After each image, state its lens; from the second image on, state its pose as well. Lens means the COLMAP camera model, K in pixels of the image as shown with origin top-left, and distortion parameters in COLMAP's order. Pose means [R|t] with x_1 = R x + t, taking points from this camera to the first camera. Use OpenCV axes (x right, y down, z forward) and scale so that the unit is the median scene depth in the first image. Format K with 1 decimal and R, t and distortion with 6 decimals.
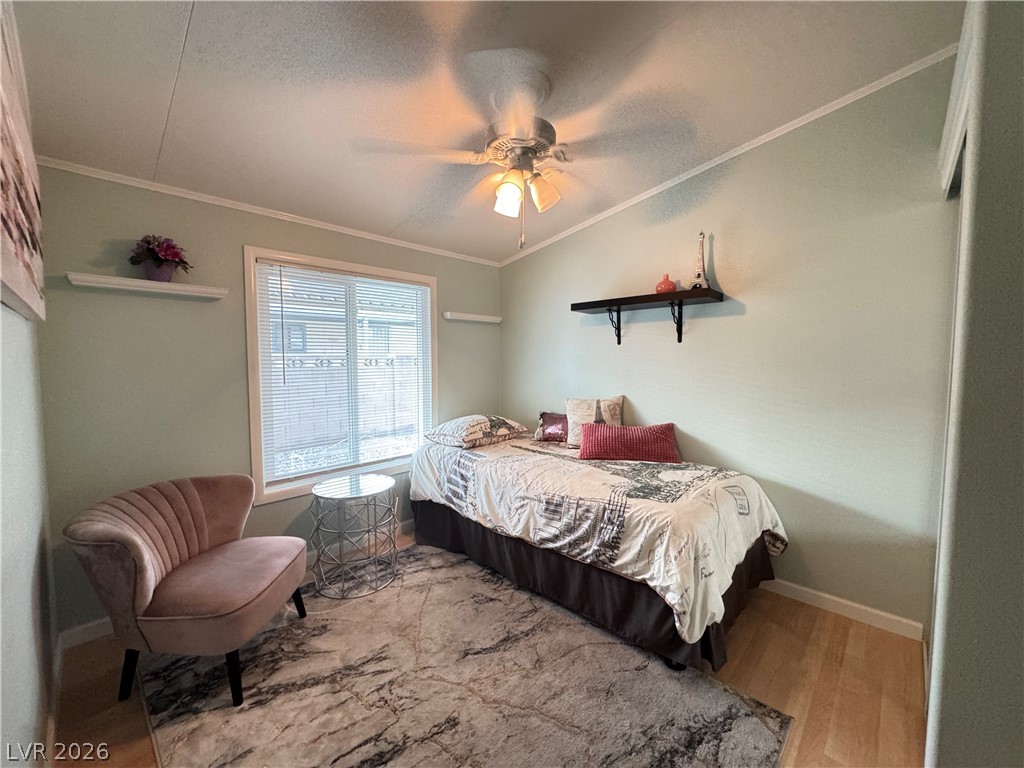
lens RADIAL K [[410.3, 0, 511.1], [0, 410.3, 382.5], [0, 0, 1]] dist [-0.003302, 0.000480]
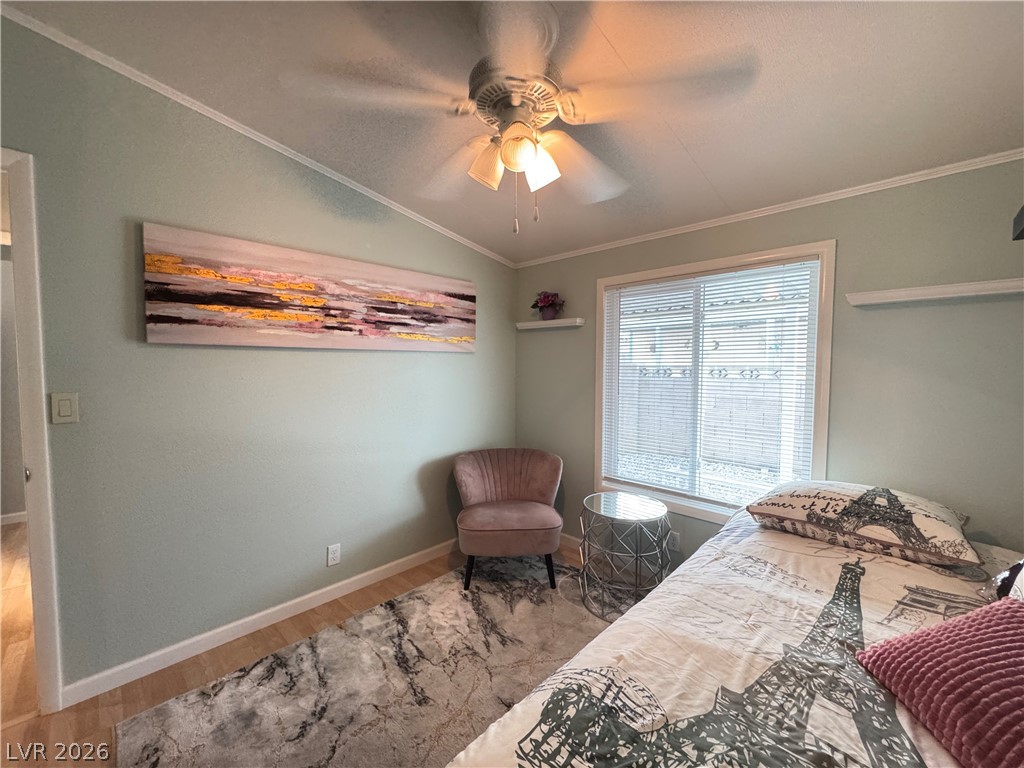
lens RADIAL K [[410.3, 0, 513.5], [0, 410.3, 384.3], [0, 0, 1]] dist [-0.003302, 0.000480]
pose [[-0.009306, 0.045457, -0.998923, 0.595912], [-0.062939, 0.996959, 0.045954, -0.061203], [0.997974, 0.063299, -0.006417, 0.771059]]
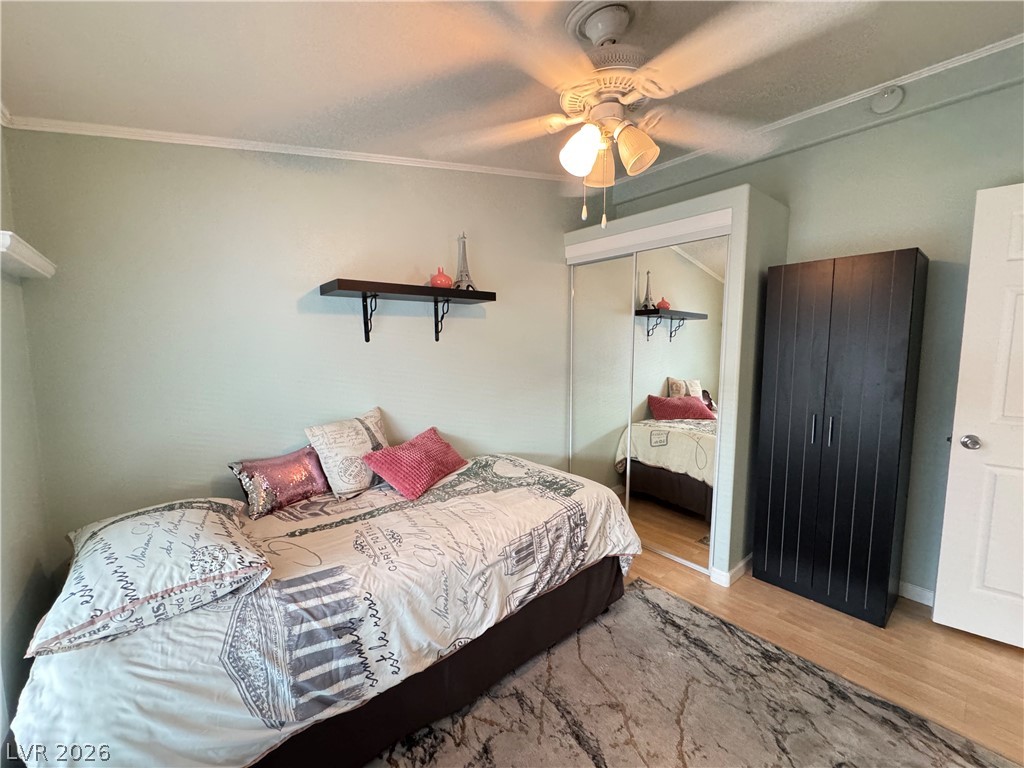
lens RADIAL K [[410.3, 0, 511.9], [0, 410.3, 385.9], [0, 0, 1]] dist [-0.003302, 0.000480]
pose [[0.106233, -0.102152, 0.989080, -0.592101], [0.064015, 0.993348, 0.095717, -0.085465], [-0.992279, 0.053148, 0.112065, 0.832567]]
